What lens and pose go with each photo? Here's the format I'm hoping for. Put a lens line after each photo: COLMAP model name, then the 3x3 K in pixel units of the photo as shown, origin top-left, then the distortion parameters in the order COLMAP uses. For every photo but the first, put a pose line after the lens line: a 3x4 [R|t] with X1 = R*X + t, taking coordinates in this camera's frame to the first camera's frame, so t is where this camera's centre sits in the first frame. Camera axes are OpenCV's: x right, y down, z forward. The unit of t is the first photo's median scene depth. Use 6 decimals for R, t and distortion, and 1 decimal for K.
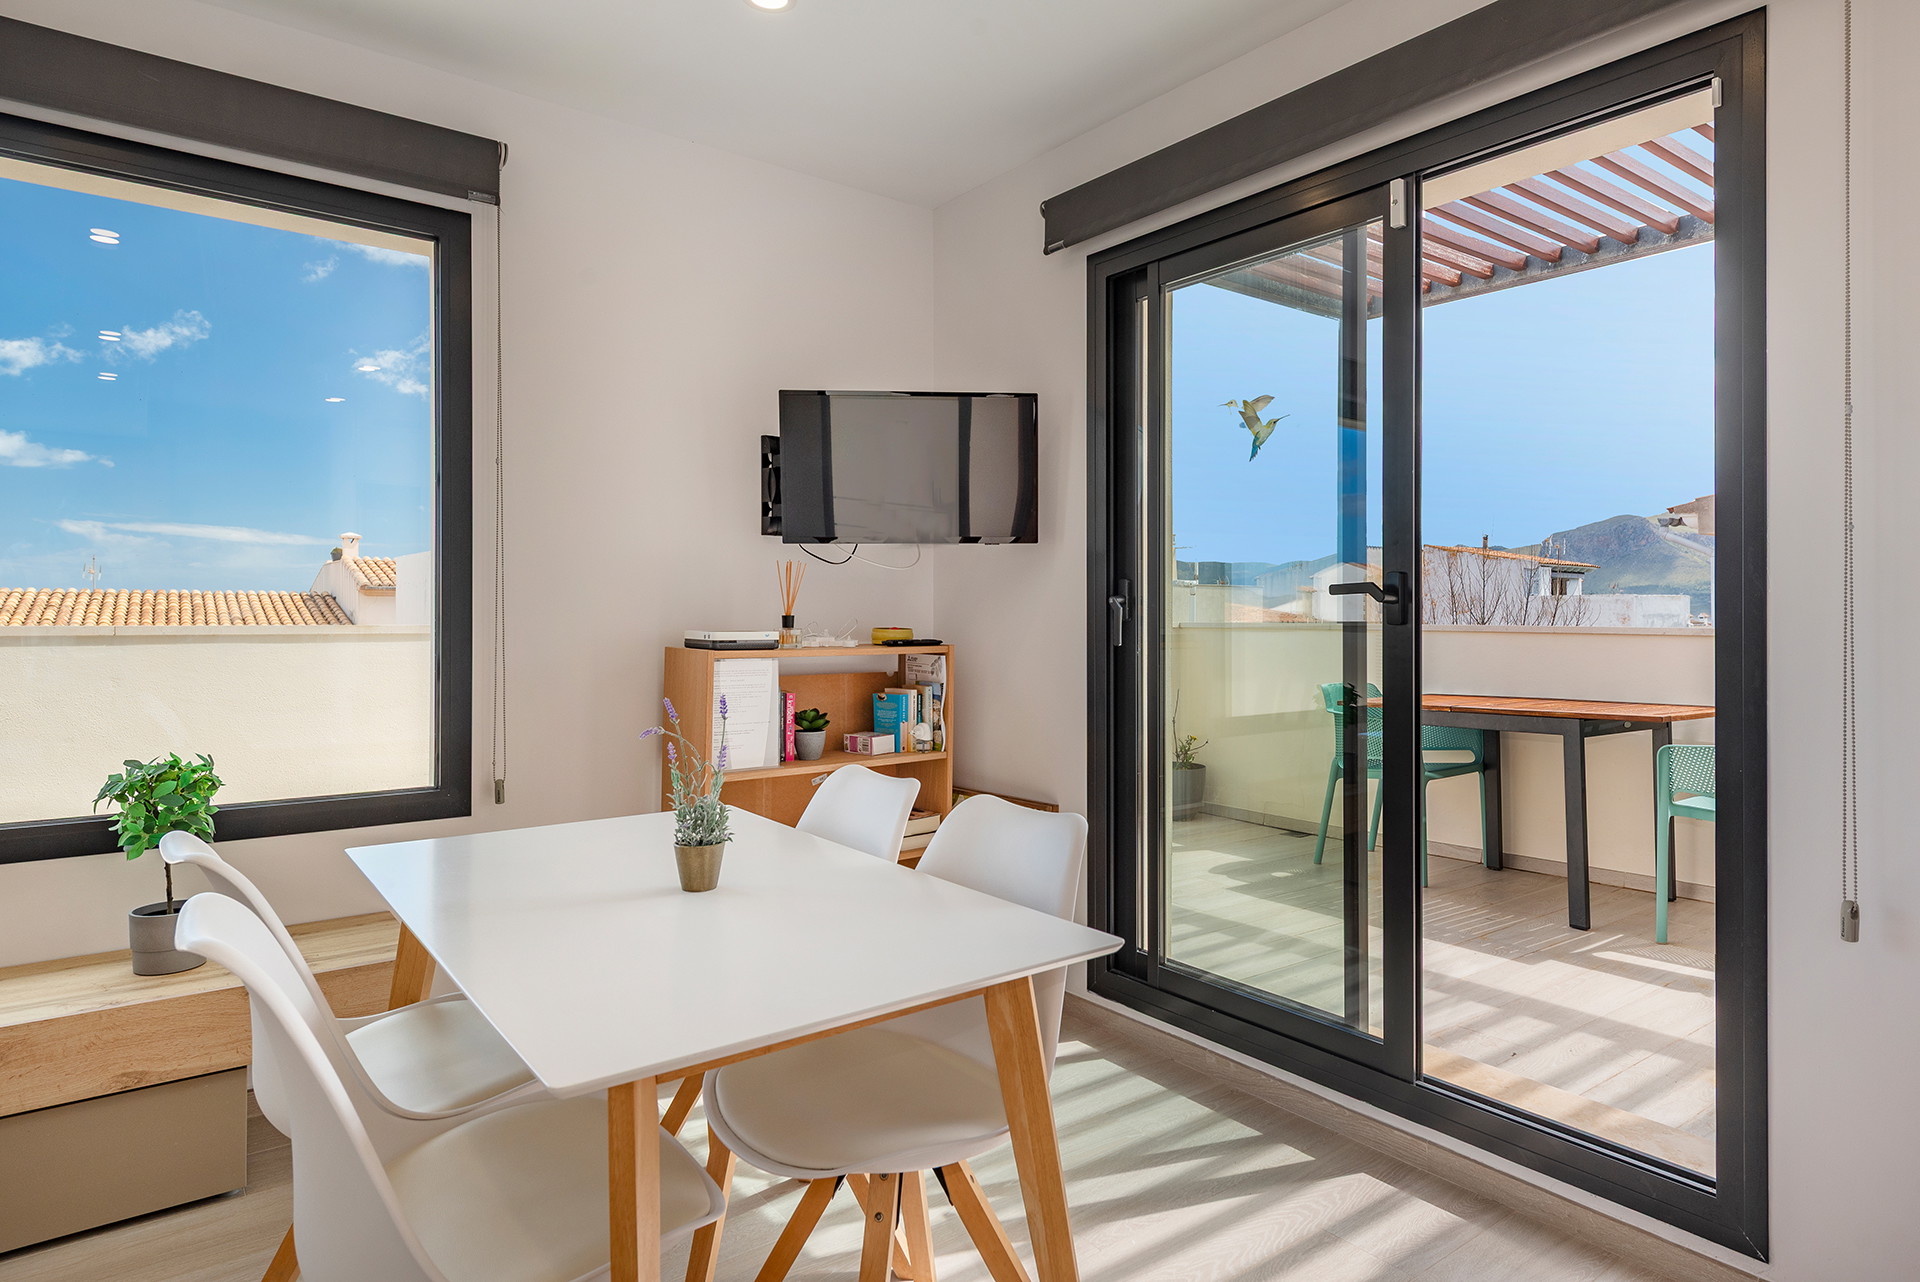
lens RADIAL K [[1085.6, 0, 965.6], [0, 1085.6, 615.8], [0, 0, 1]] dist [0.008600, -0.000709]
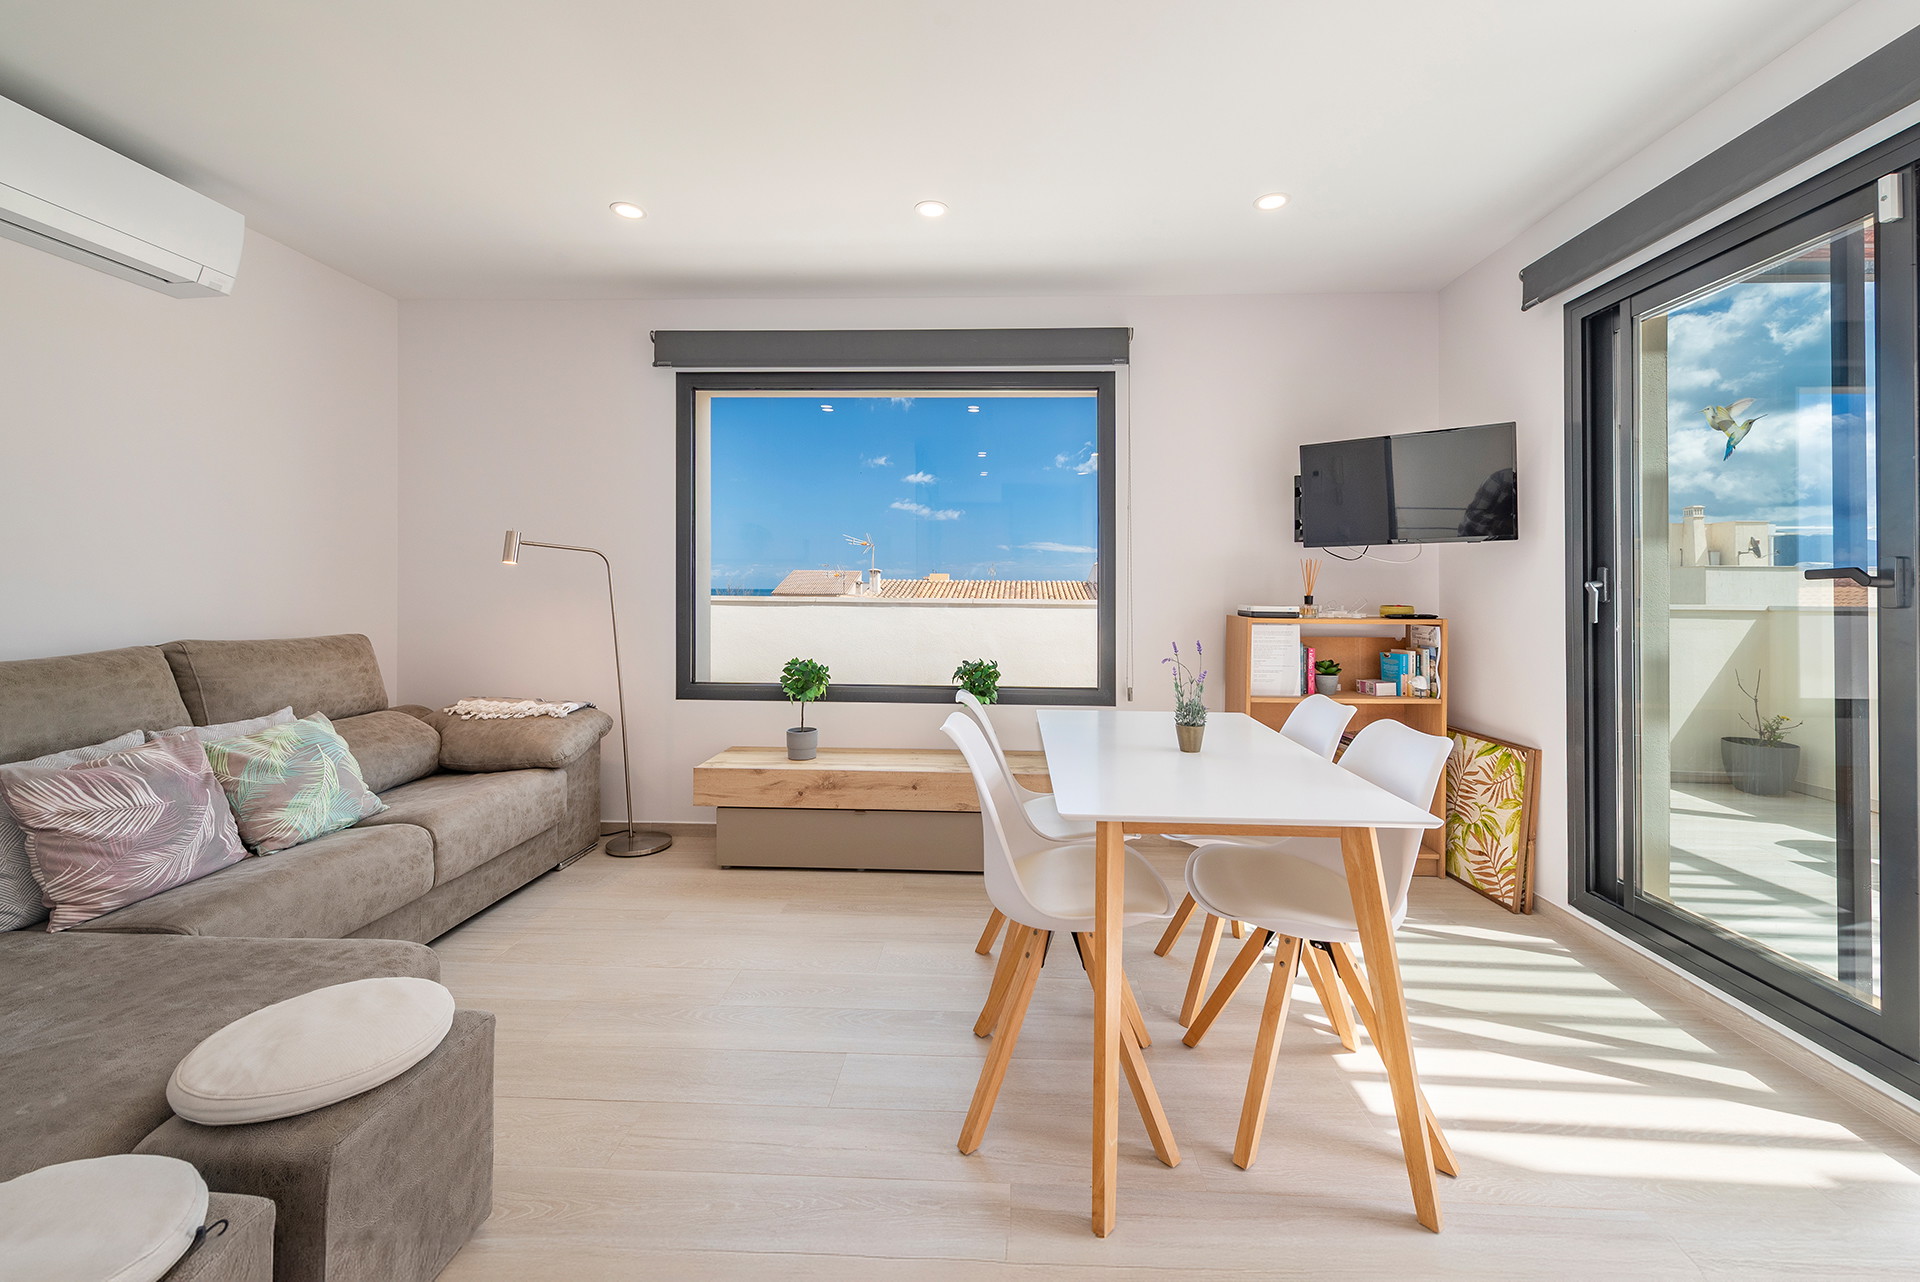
lens RADIAL K [[771.9, 0, 961.9], [0, 771.9, 611.7], [0, 0, 1]] dist [0.000347, -0.004288]
pose [[0.739428, 0.020630, -0.672920, 0.196903], [-0.006086, 0.999694, 0.023960, -0.001006], [0.673208, -0.013622, 0.739327, -0.102640]]
